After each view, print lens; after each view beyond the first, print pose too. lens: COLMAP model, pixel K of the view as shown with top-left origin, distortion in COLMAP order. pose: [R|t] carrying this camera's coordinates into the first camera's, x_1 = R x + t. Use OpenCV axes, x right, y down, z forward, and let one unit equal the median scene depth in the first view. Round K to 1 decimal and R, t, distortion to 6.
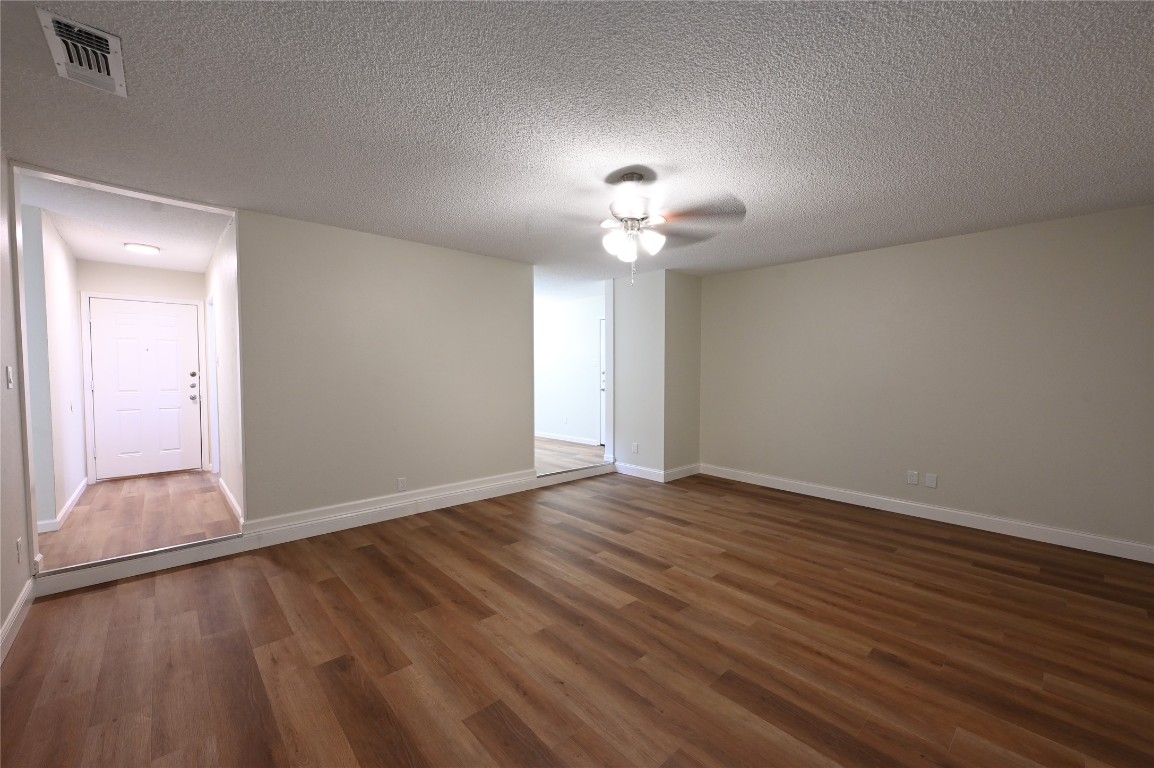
lens RADIAL K [[457.9, 0, 573.5], [0, 457.9, 386.5], [0, 0, 1]] dist [-0.000146, 0.000132]
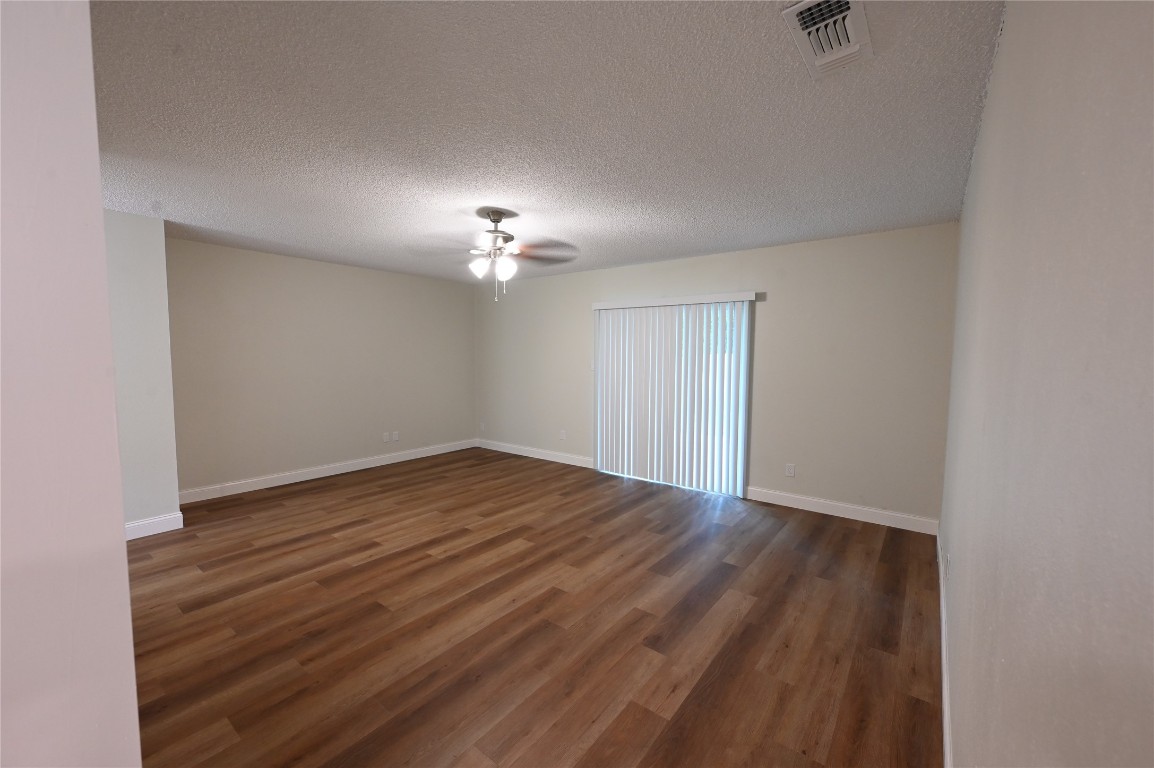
lens RADIAL K [[457.9, 0, 577.1], [0, 457.9, 381.2], [0, 0, 1]] dist [-0.000146, 0.000132]
pose [[-0.178259, -0.063435, 0.981937, -1.053184], [0.032699, 0.996987, 0.070343, -0.077929], [-0.983440, 0.044647, -0.175647, 0.931650]]
